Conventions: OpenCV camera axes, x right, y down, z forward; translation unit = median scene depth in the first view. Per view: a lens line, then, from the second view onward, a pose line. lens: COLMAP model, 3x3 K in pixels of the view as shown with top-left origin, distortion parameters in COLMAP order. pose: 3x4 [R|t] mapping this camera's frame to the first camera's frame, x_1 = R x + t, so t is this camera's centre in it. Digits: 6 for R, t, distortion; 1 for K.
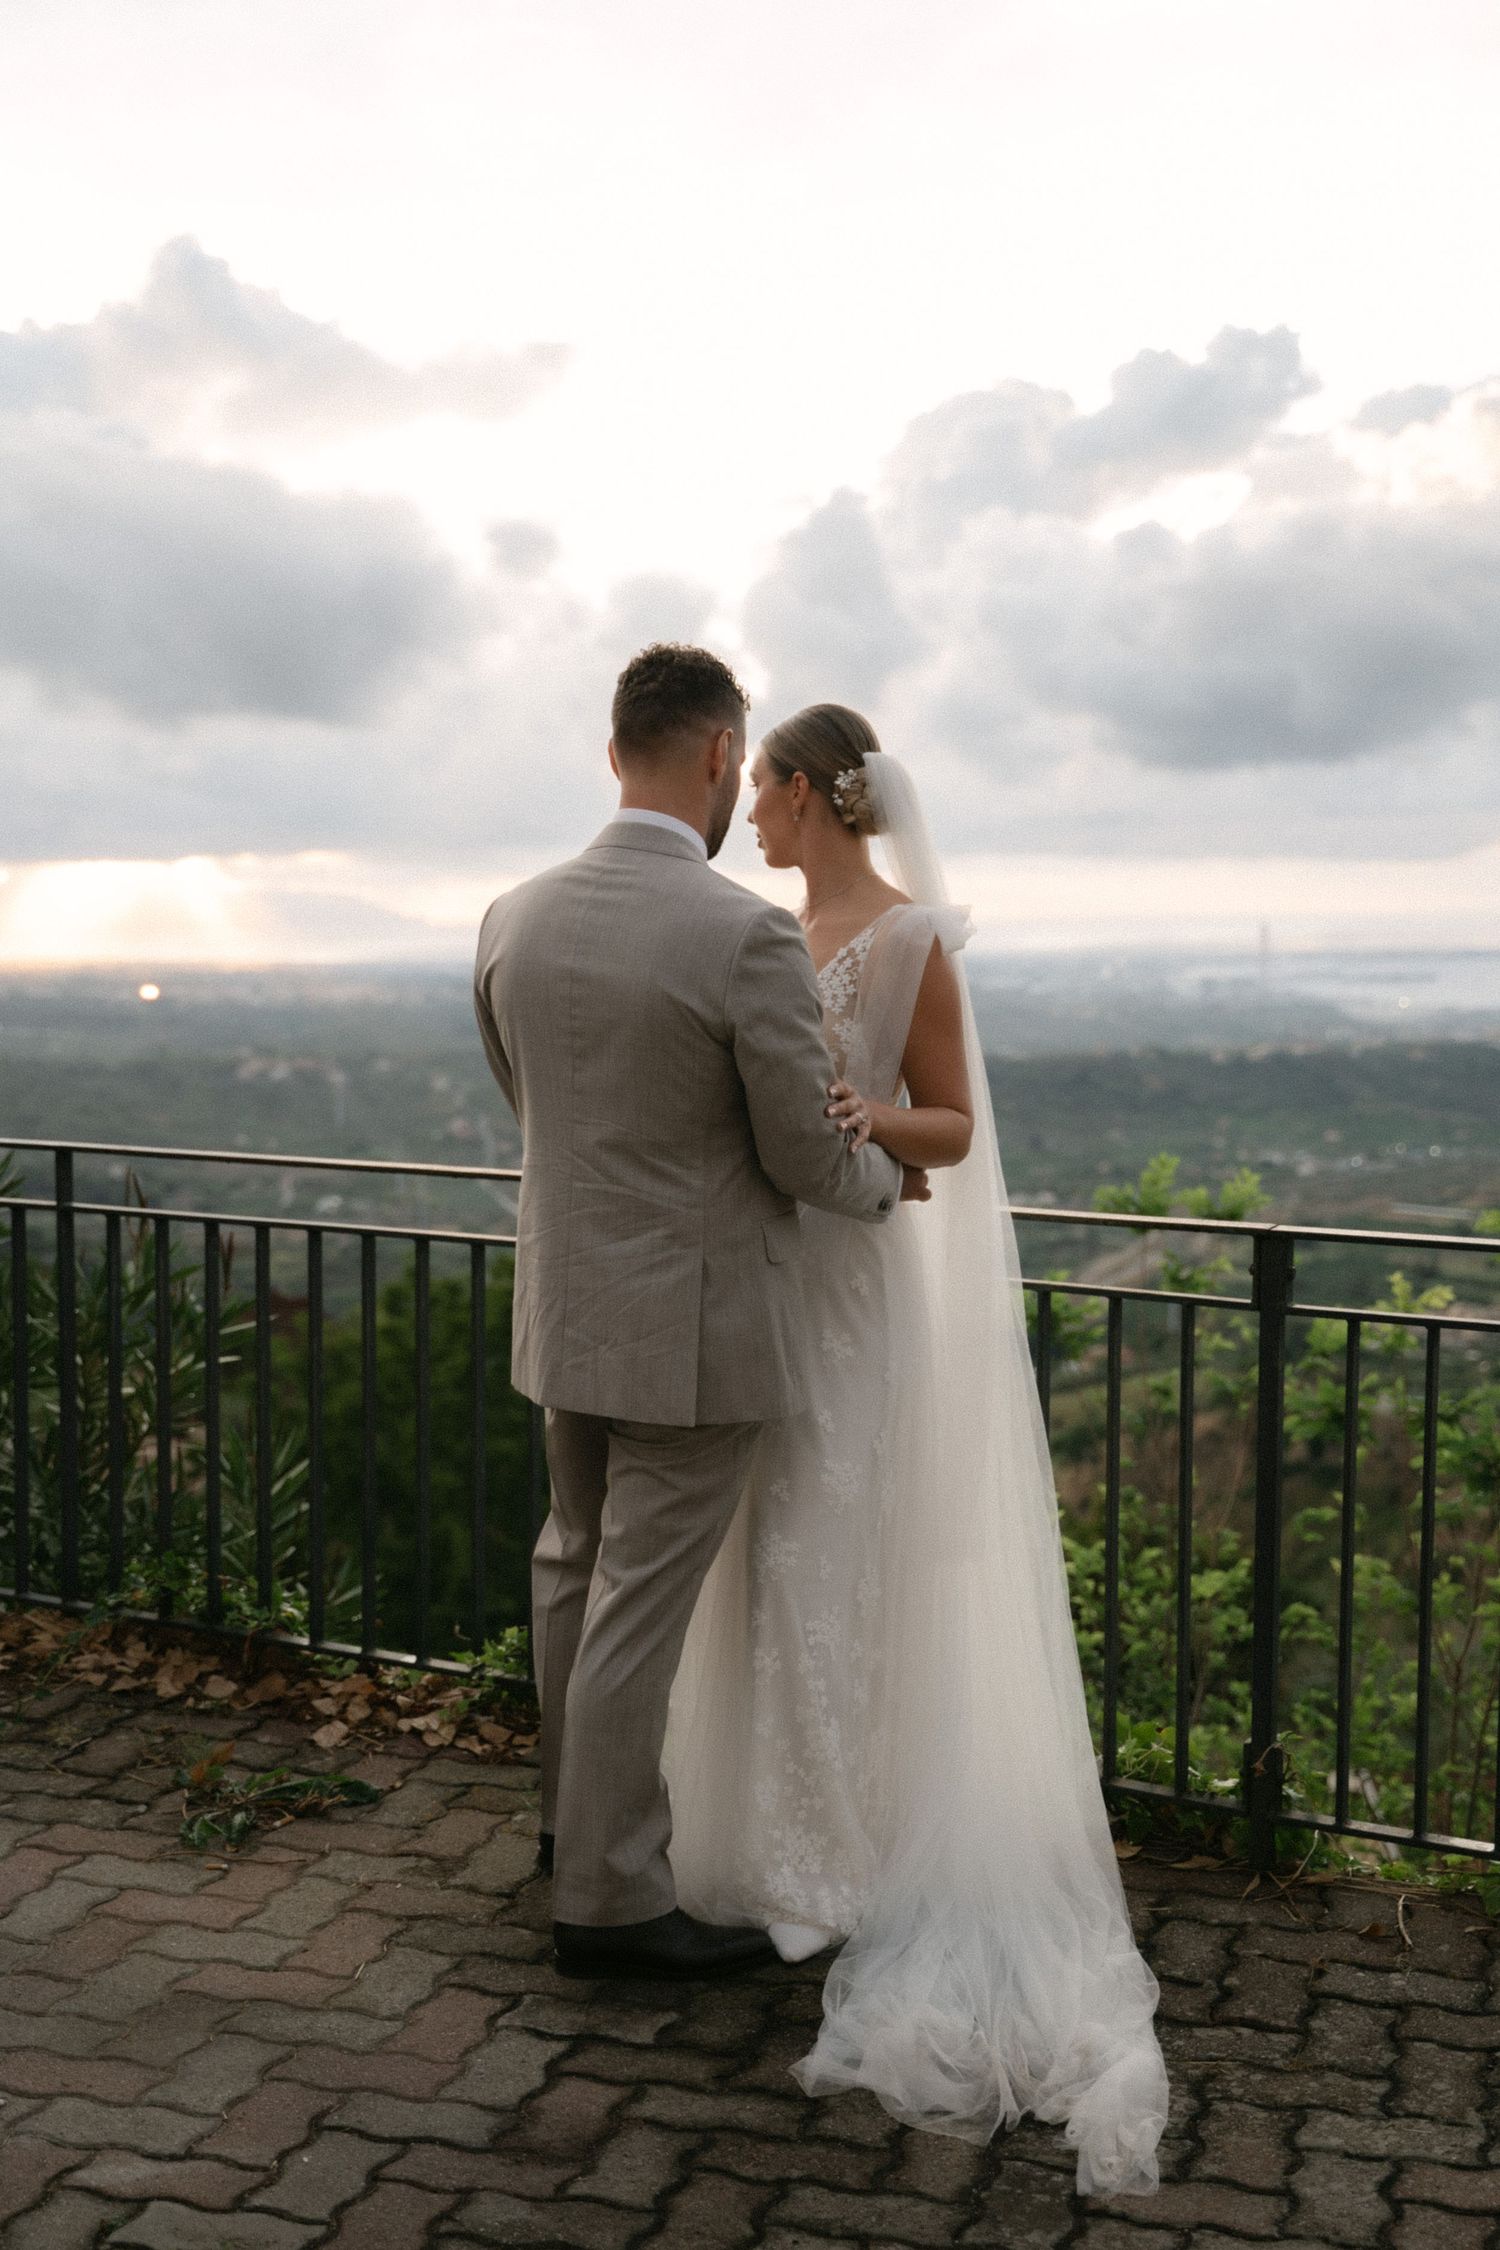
lens RADIAL K [[2927.9, 0, 751.7], [0, 2927.9, 1215.3], [0, 0, 1]] dist [0.023140, 0.011996]
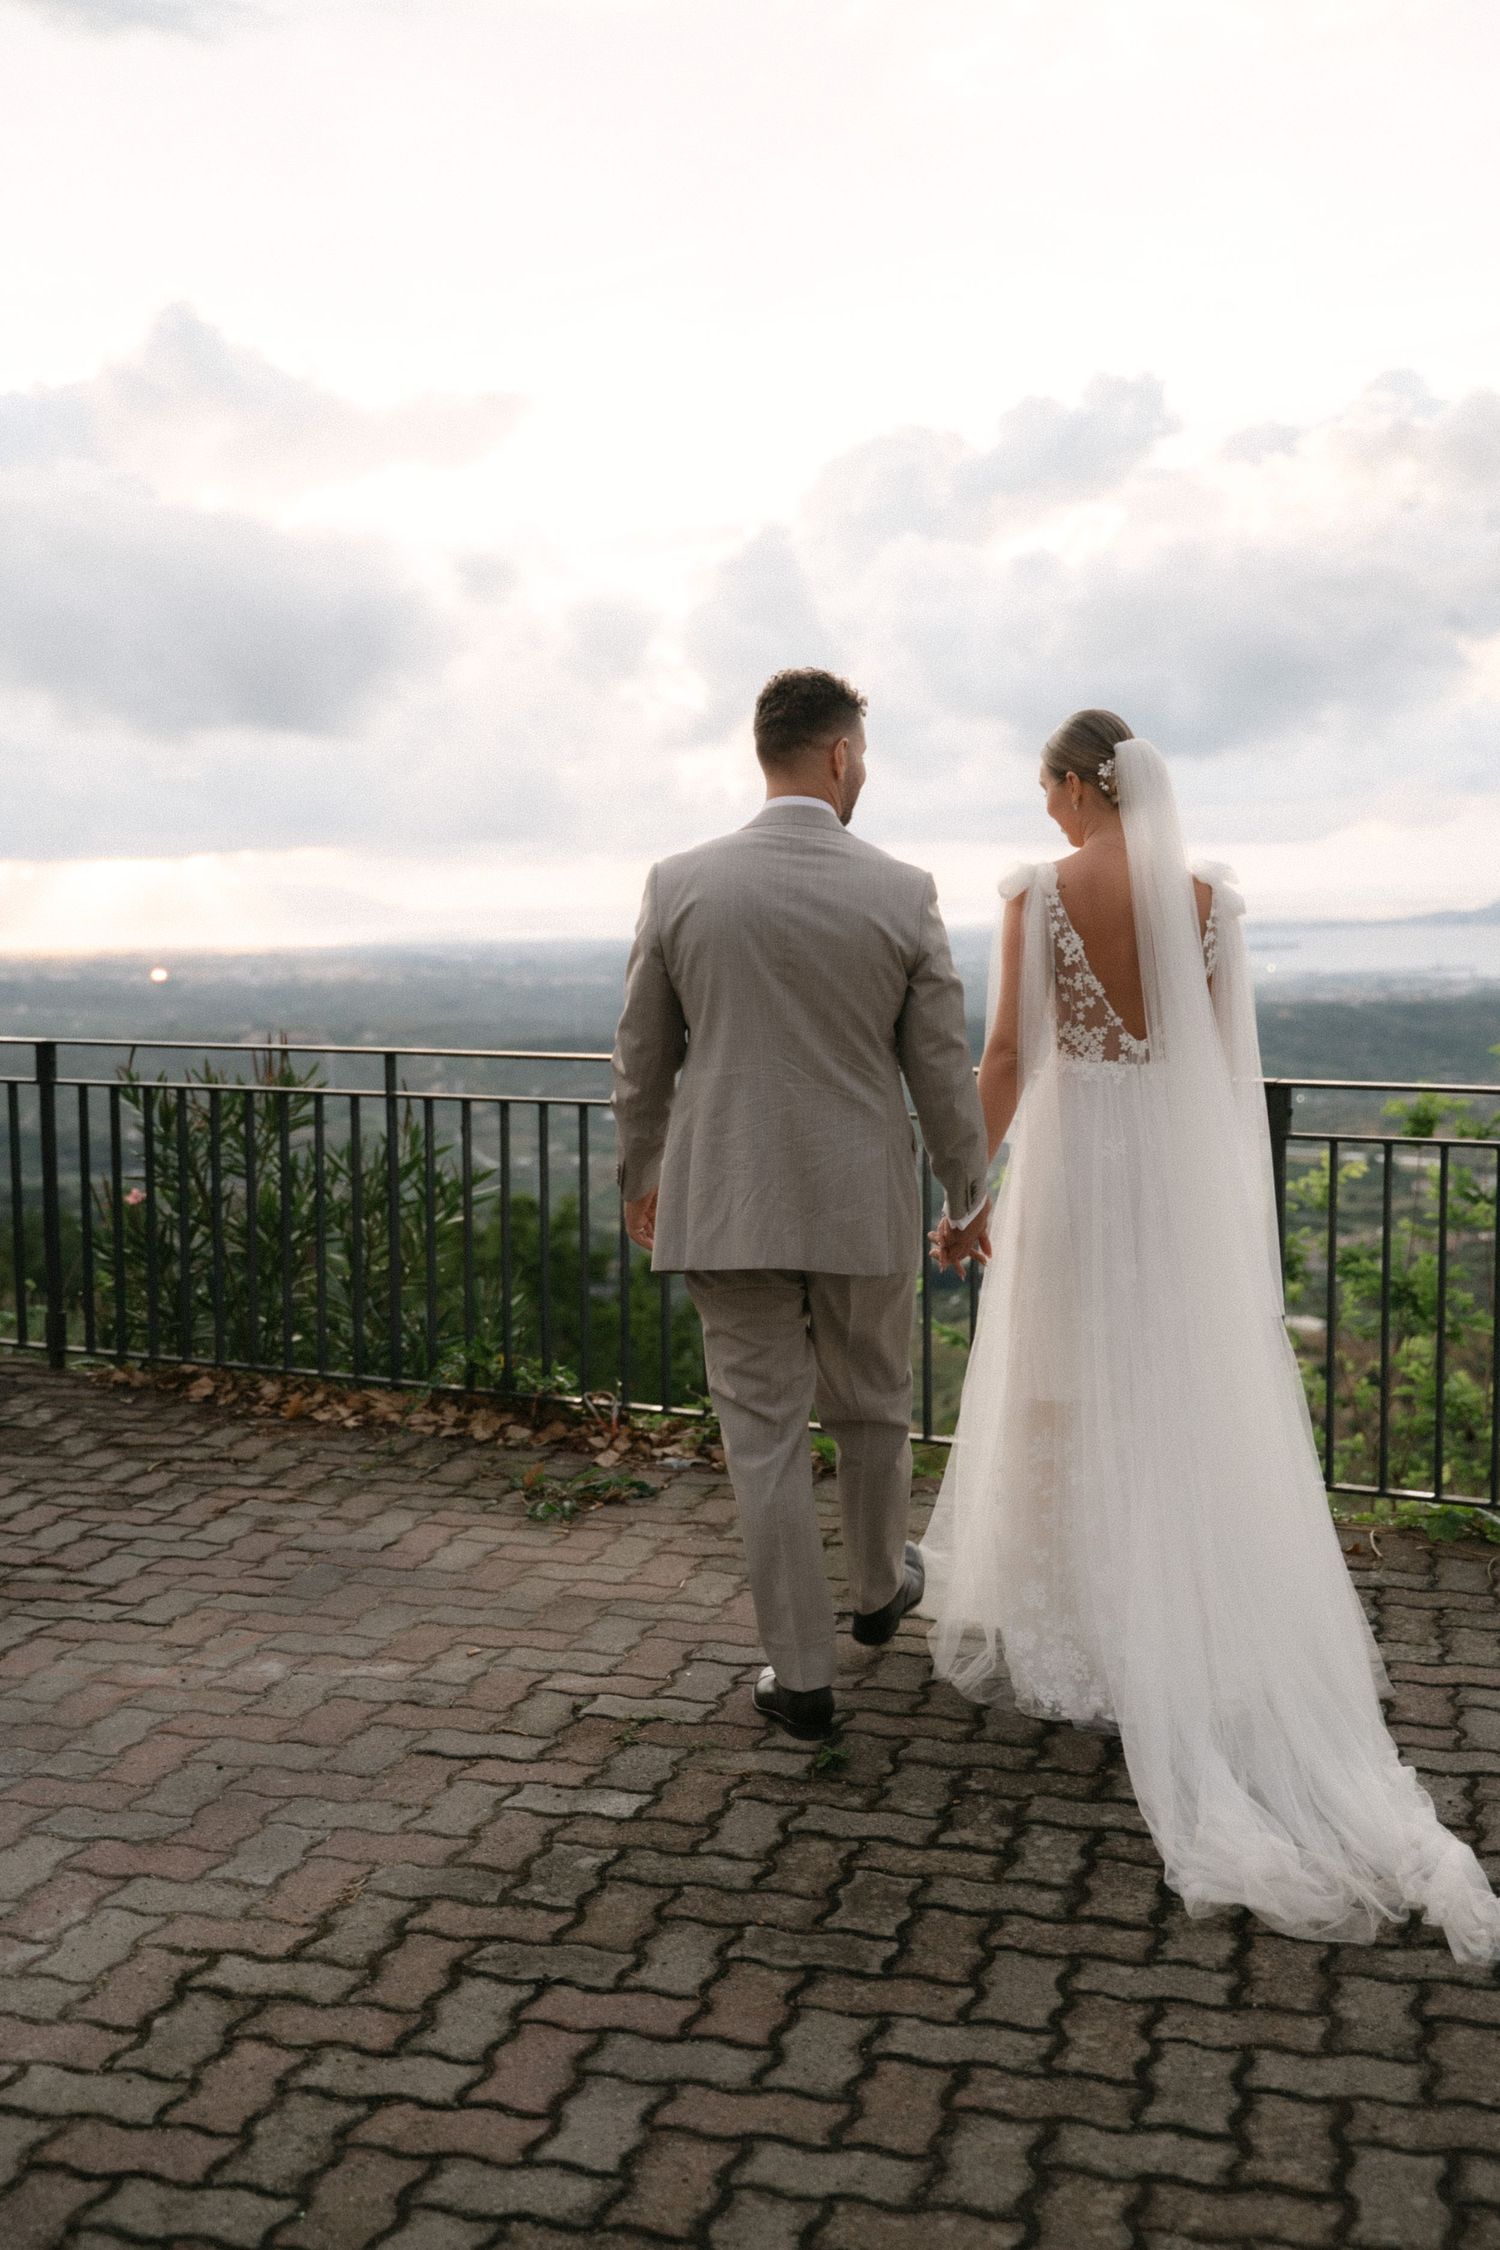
lens RADIAL K [[2646.7, 0, 750.0], [0, 2646.7, 1125.0], [0, 0, 1]] dist [-0.008037, 0.184588]
pose [[0.999543, -0.015535, 0.025932, -0.101752], [0.015987, 0.999722, -0.017311, 0.037873], [-0.025655, 0.017718, 0.999514, -0.271590]]
